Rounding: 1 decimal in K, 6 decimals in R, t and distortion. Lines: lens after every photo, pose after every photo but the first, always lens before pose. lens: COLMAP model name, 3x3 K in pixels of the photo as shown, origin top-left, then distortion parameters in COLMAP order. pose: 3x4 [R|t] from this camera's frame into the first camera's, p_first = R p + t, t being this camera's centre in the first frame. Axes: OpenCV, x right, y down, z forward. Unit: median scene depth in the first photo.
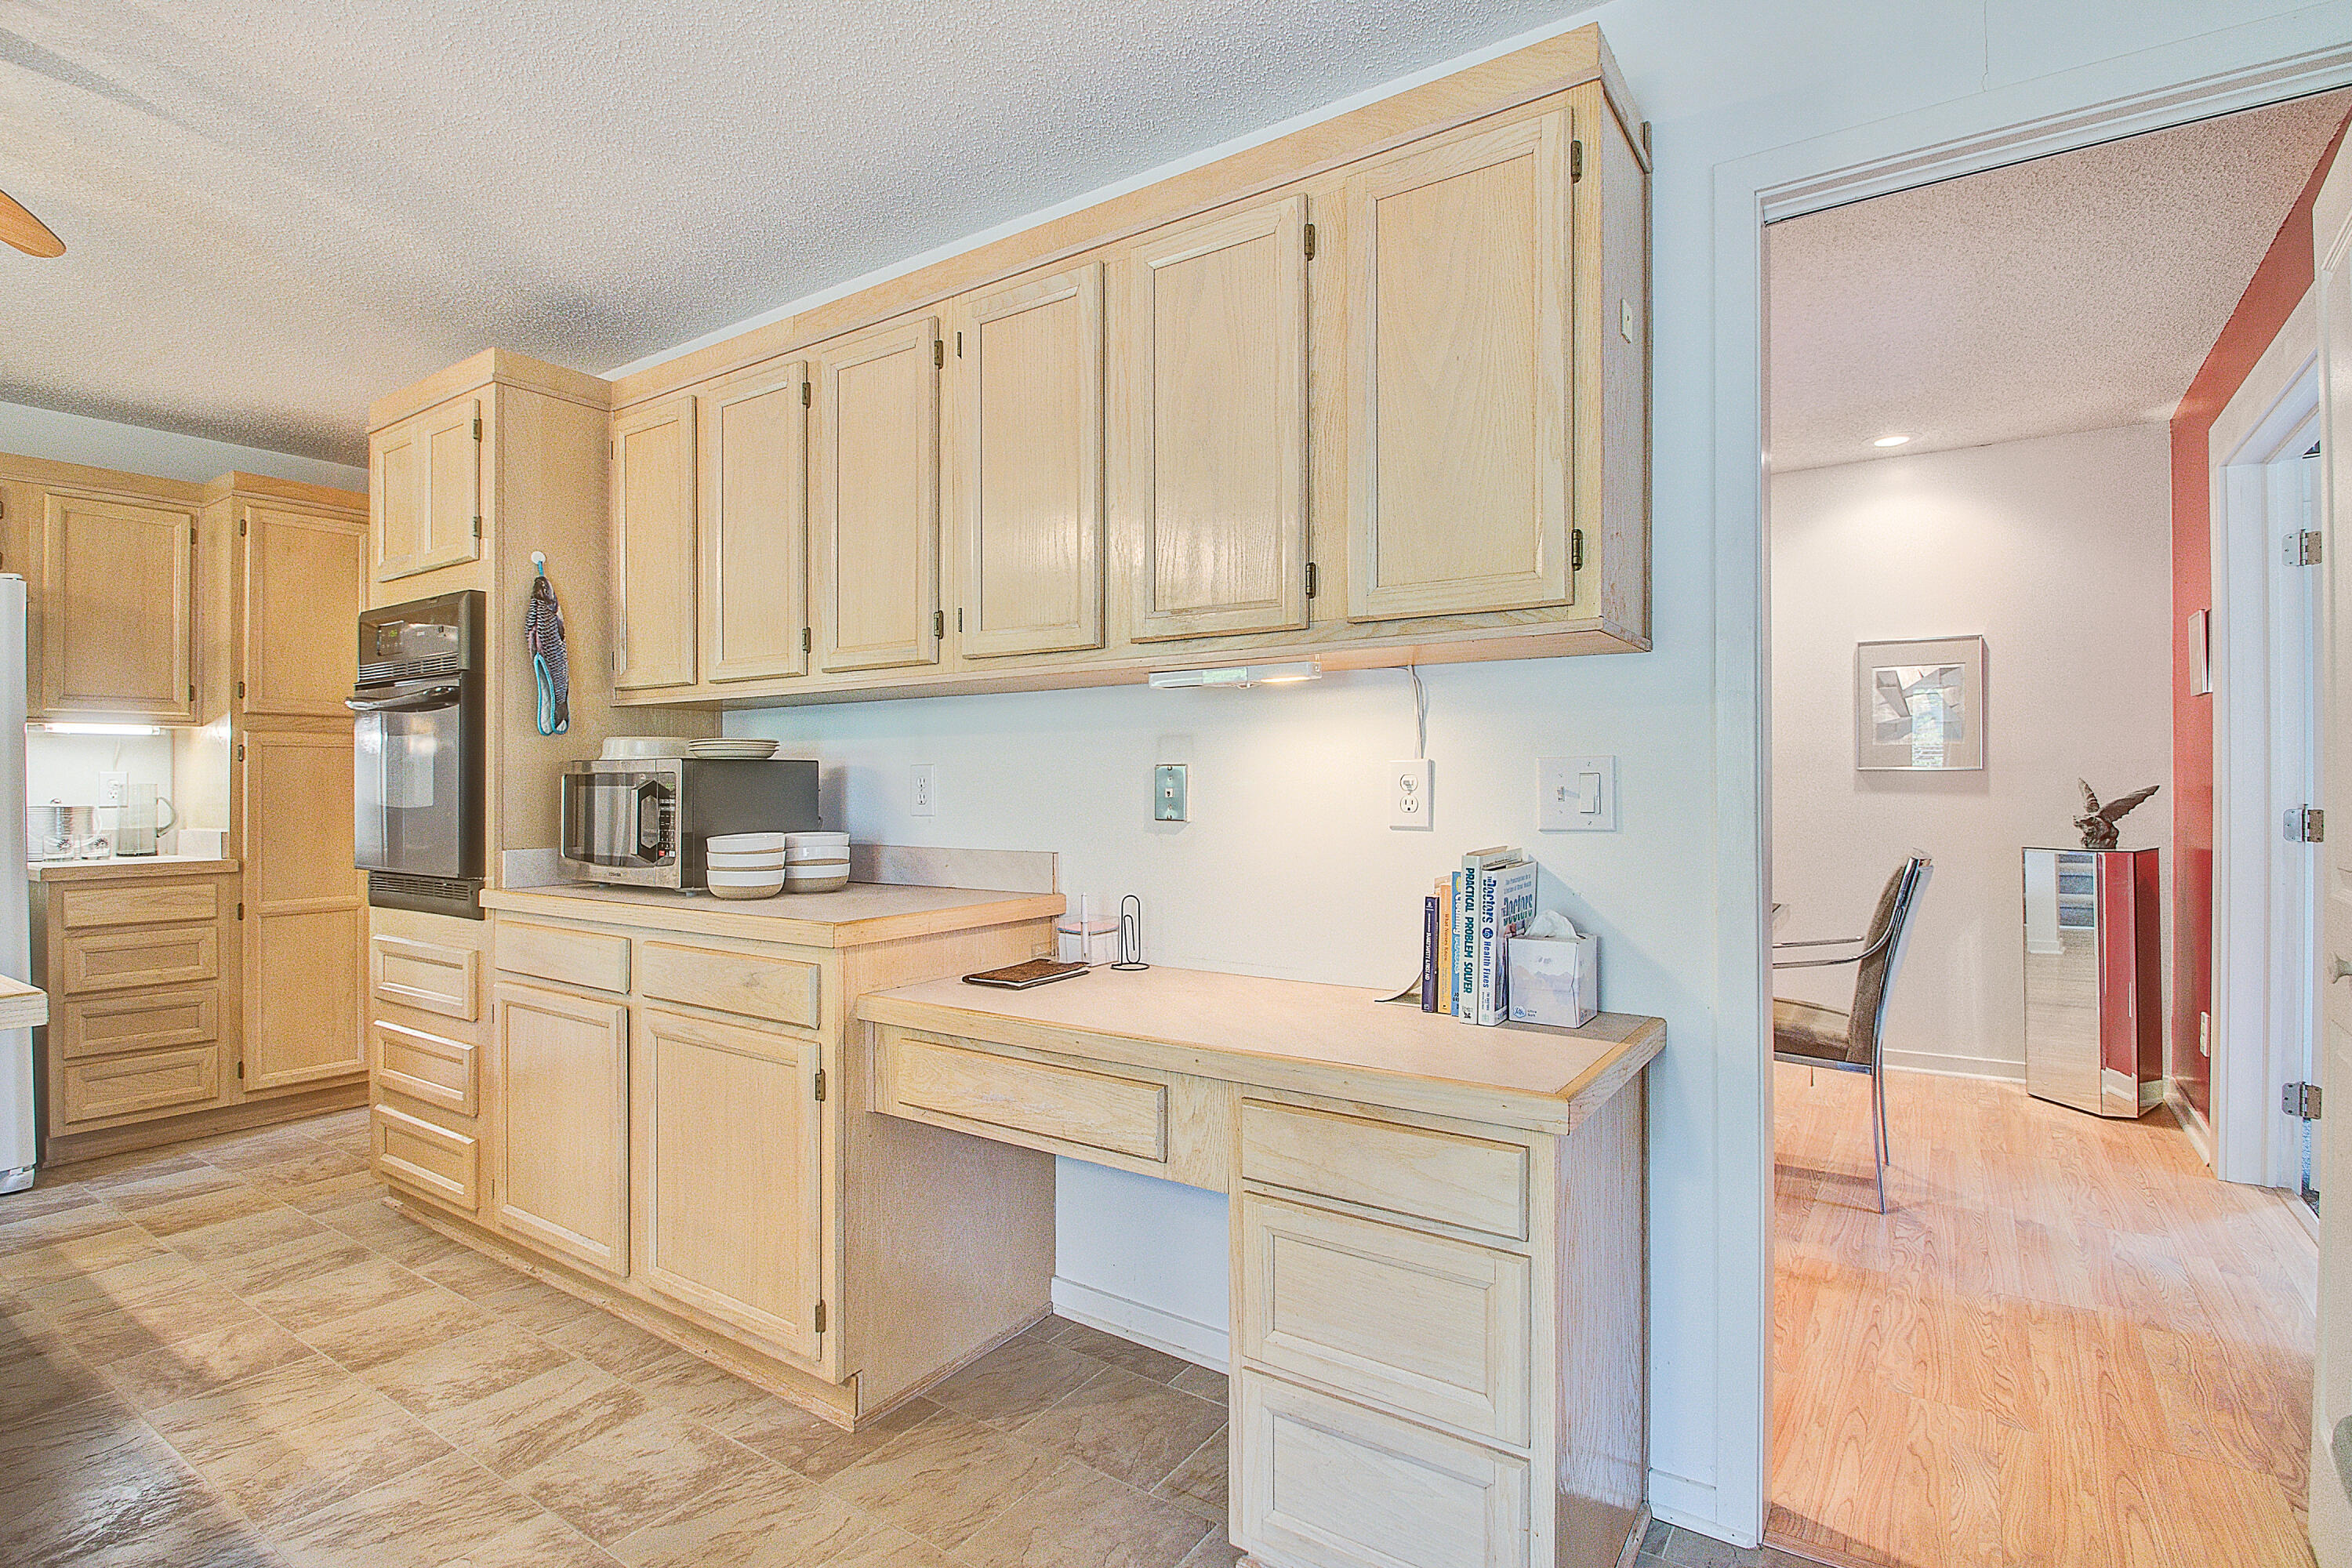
lens RADIAL K [[1147.6, 0, 1176.0], [0, 1147.6, 784.0], [0, 0, 1]] dist [-0.000185, -0.000657]
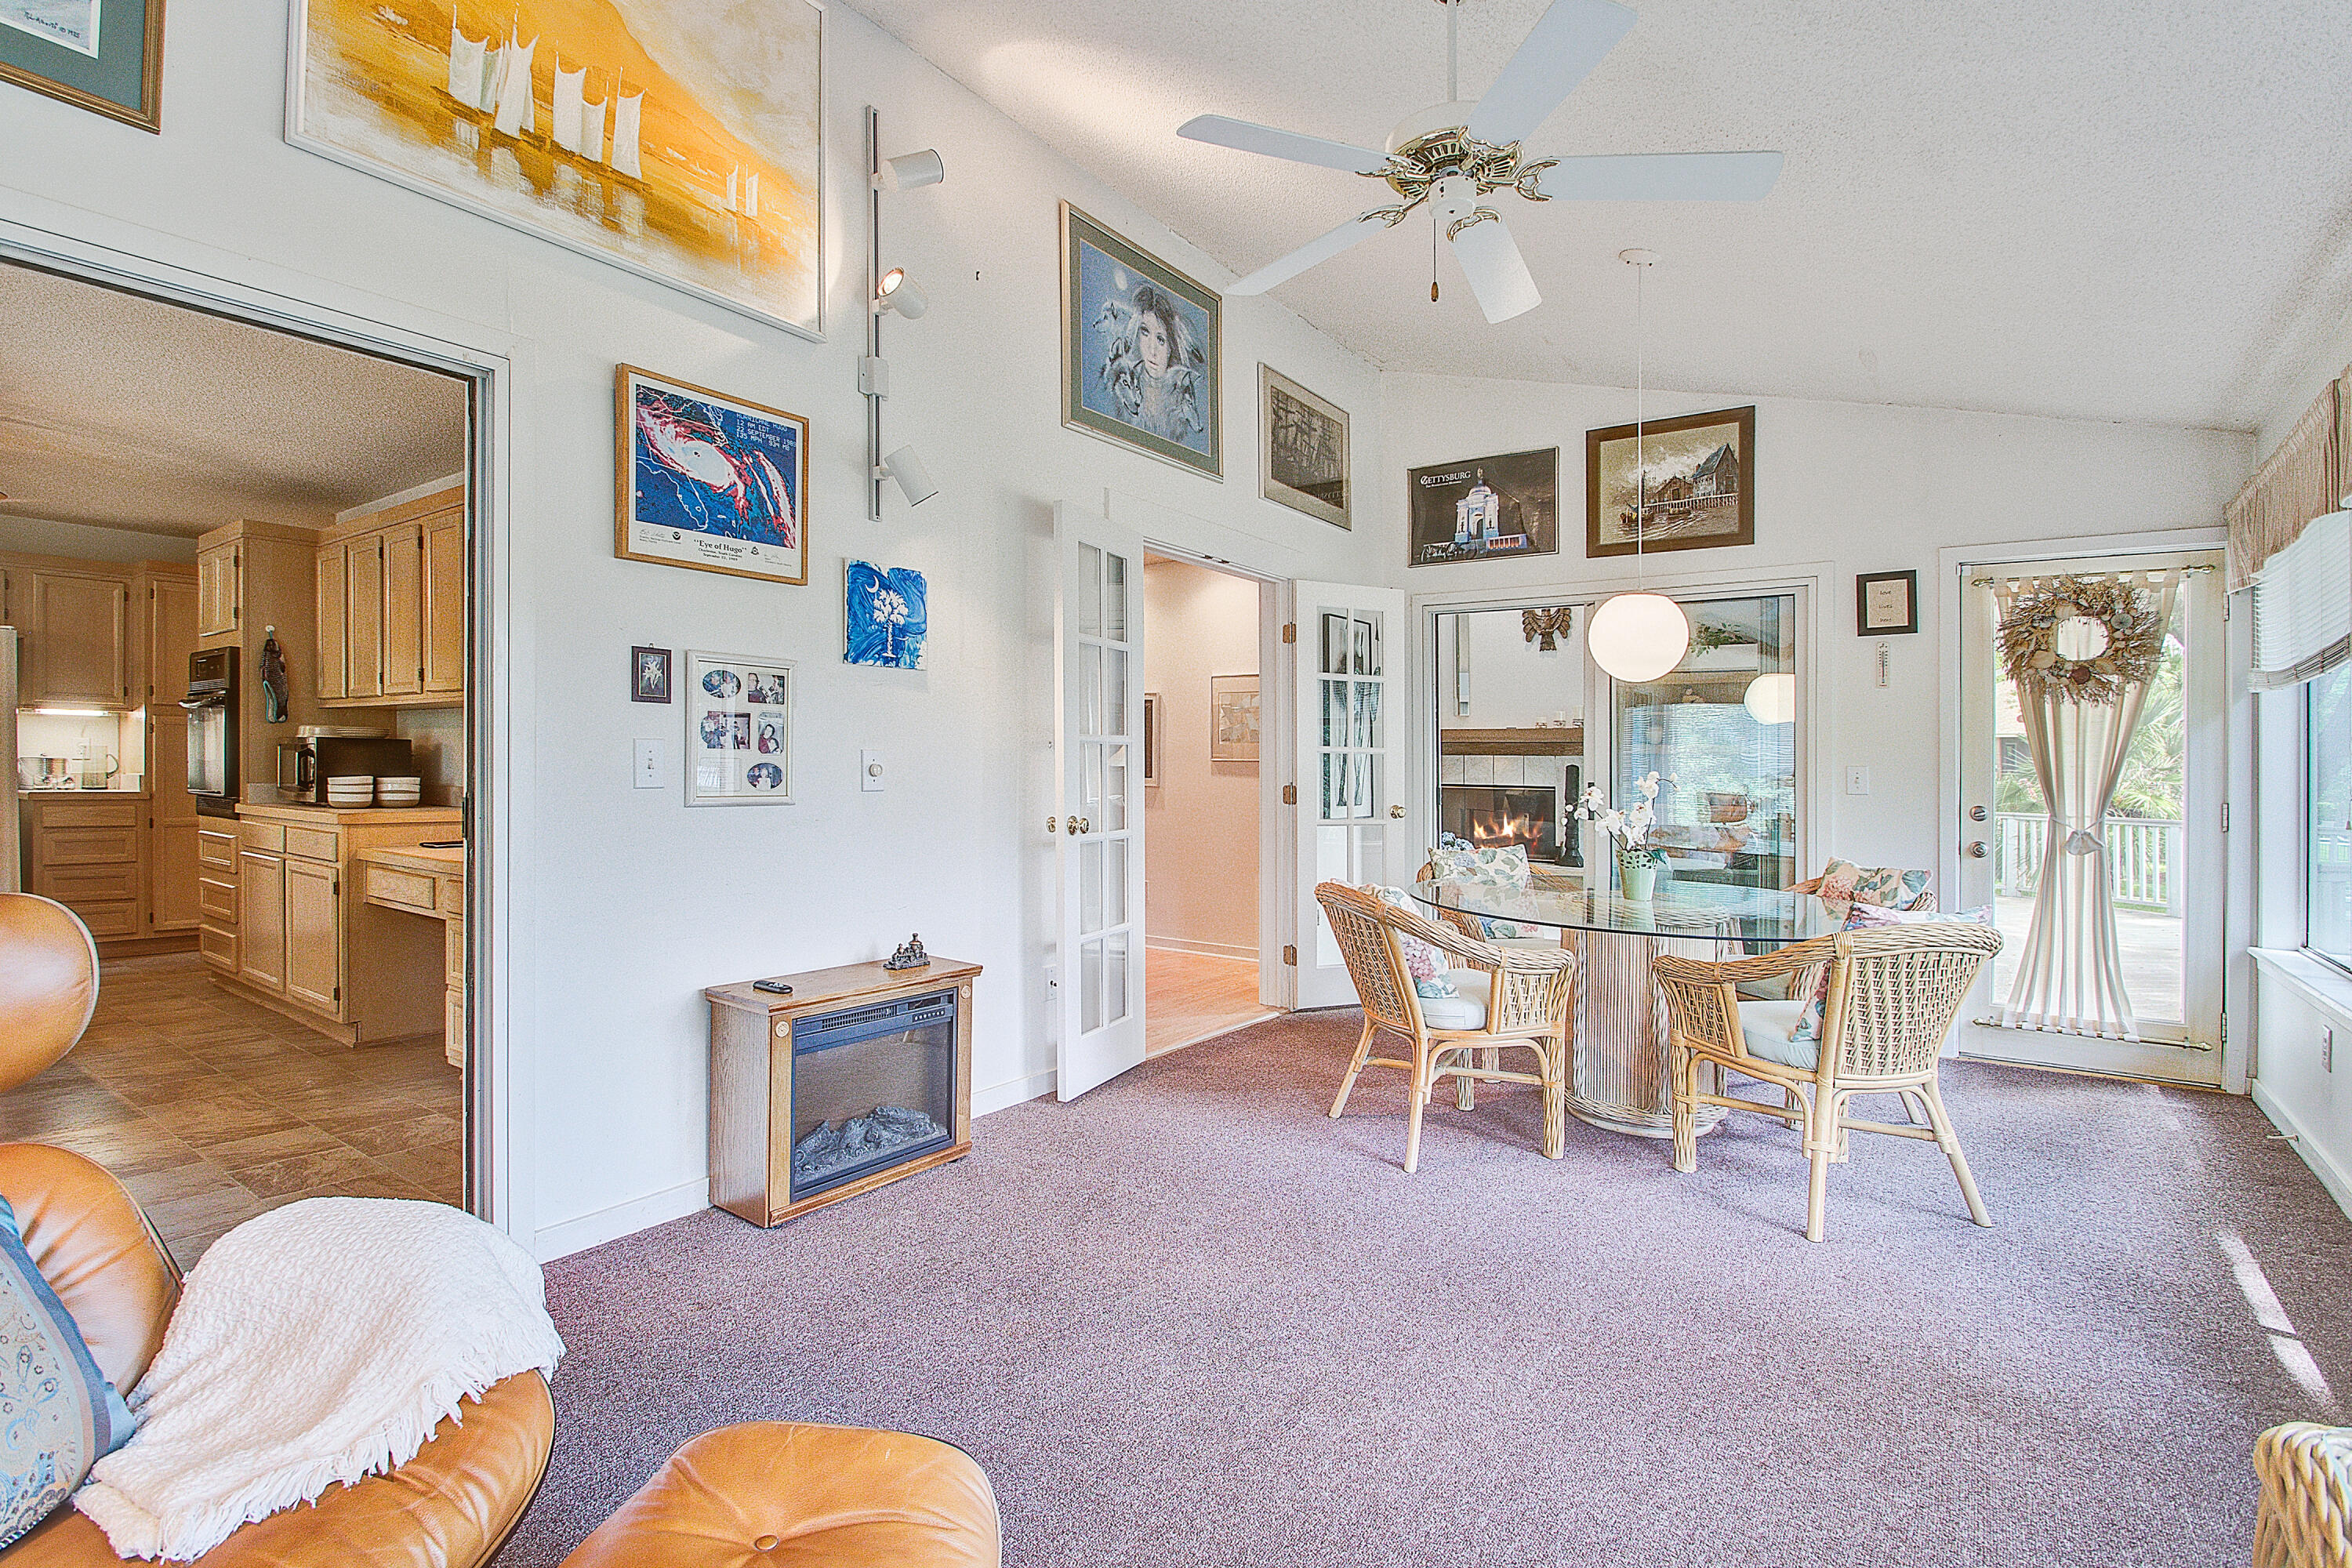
lens RADIAL K [[1124.0, 0, 1176.0], [0, 1124.0, 784.0], [0, 0, 1]] dist [0.001639, 0.000484]
pose [[0.999184, 0.018284, -0.036007, 0.999373], [-0.017603, 0.999662, 0.019139, -0.004053], [0.036345, -0.018489, 0.999168, -0.794495]]
